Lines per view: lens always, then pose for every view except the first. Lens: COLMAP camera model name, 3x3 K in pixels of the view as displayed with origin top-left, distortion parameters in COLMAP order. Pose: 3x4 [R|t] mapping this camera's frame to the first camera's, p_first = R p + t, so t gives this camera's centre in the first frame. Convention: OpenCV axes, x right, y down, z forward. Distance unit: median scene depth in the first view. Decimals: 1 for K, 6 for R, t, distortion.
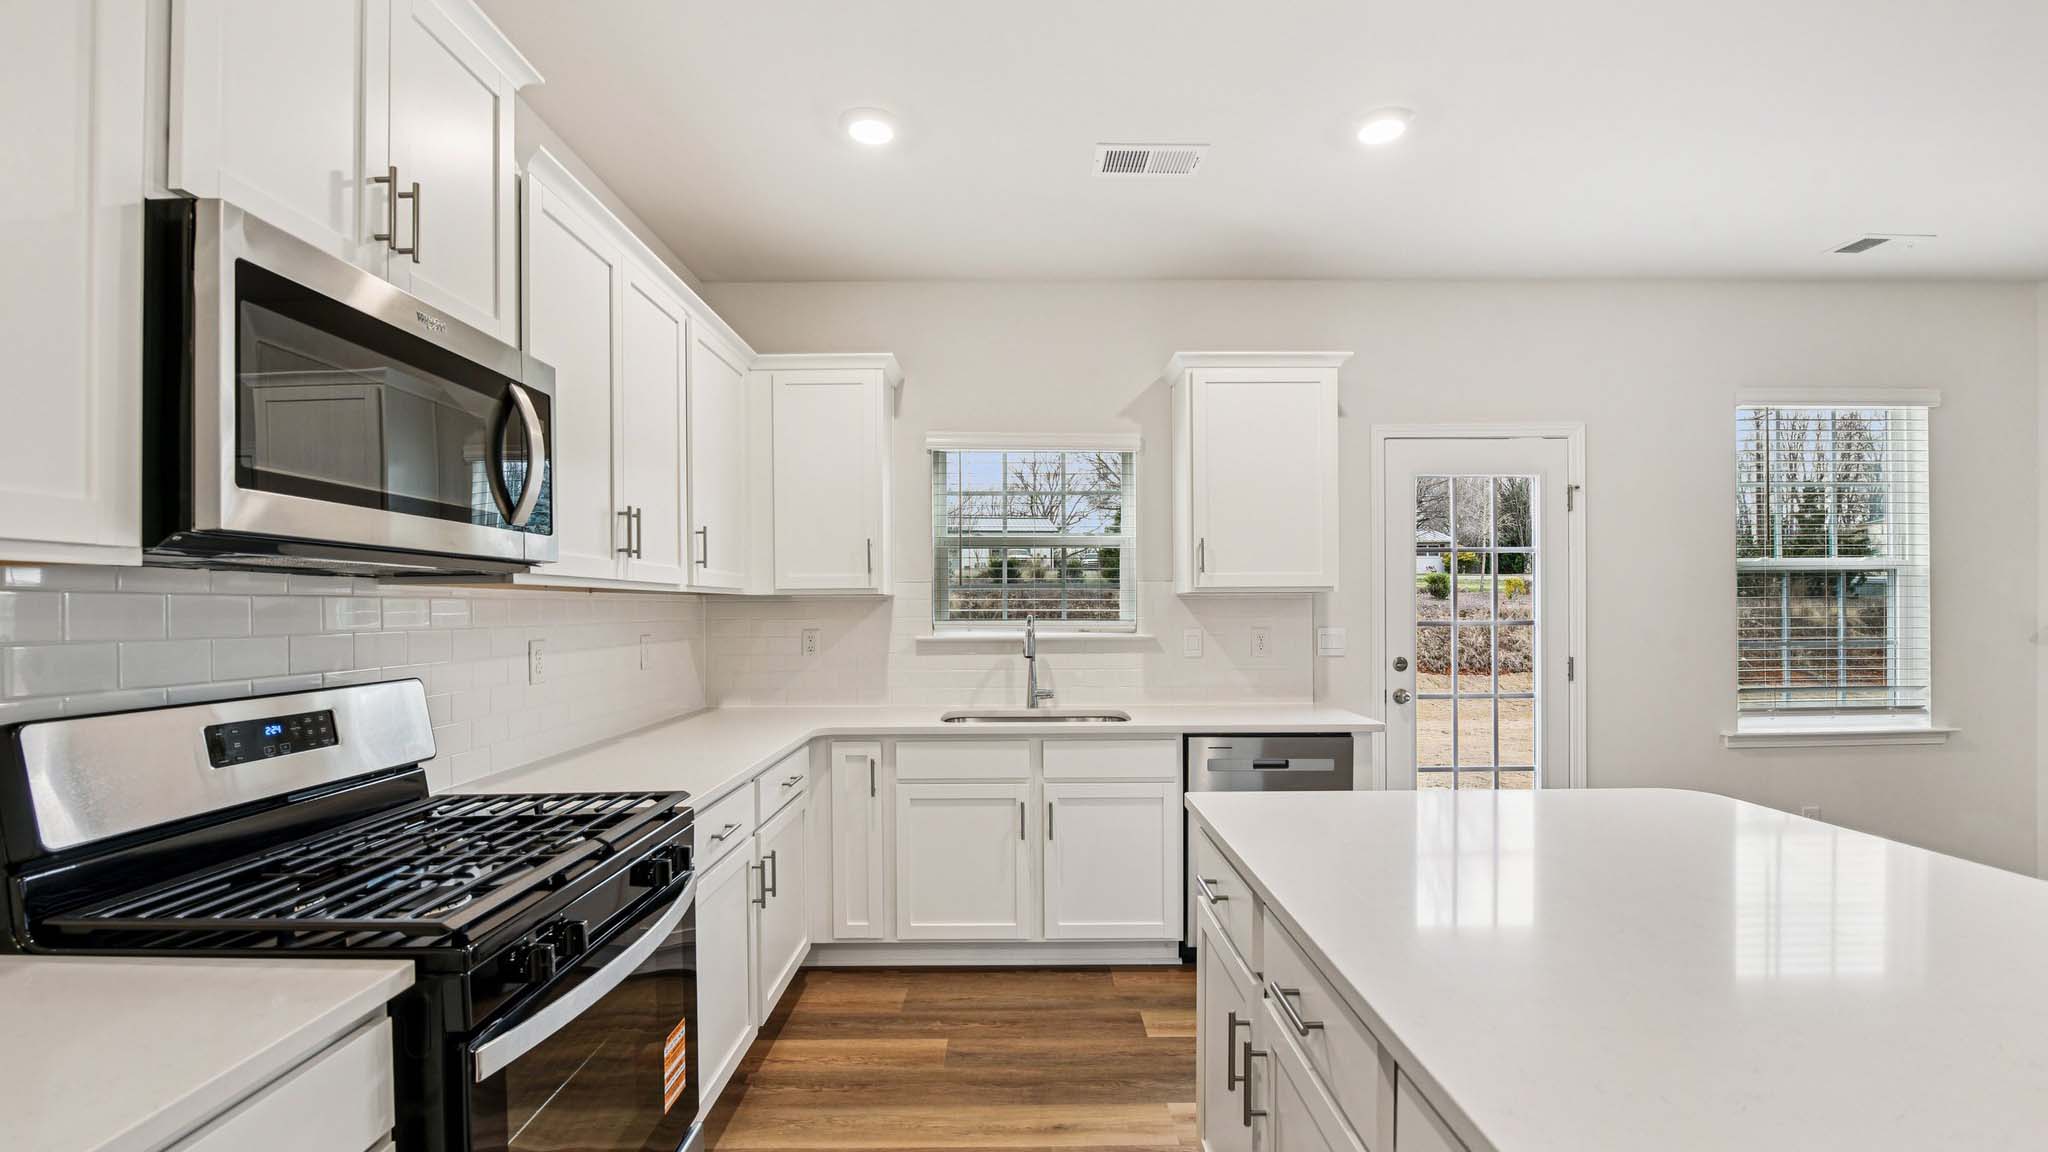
lens RADIAL K [[849.4, 0, 1027.3], [0, 849.4, 606.7], [0, 0, 1]] dist [-0.012663, -0.000790]
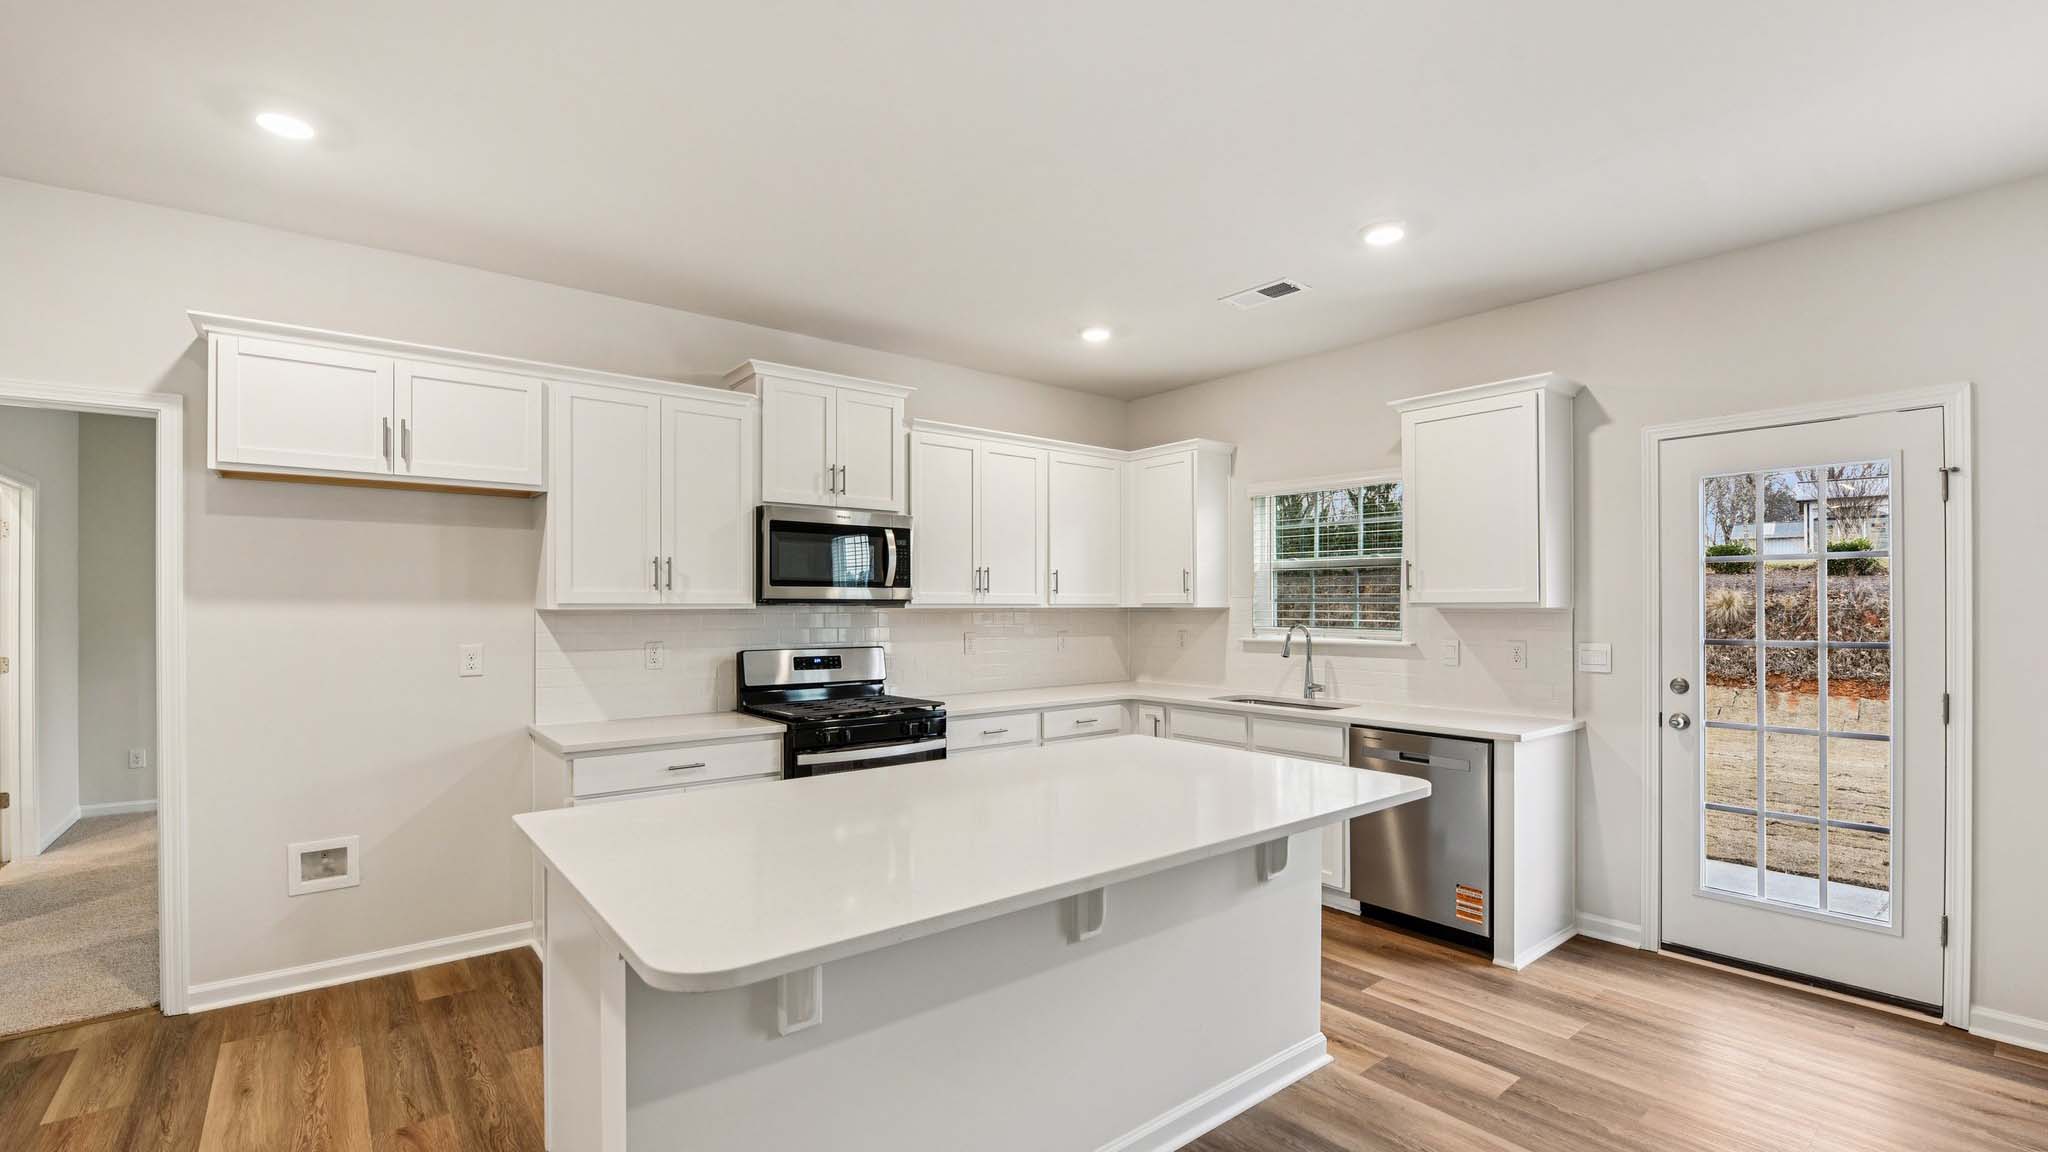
lens RADIAL K [[884.4, 0, 1034.1], [0, 884.4, 605.0], [0, 0, 1]] dist [-0.015529, -0.000876]
pose [[0.629489, 0.003771, -0.777000, 0.772754], [-0.001005, 0.999991, 0.004039, -0.023358], [0.777009, -0.001762, 0.629487, -0.137654]]
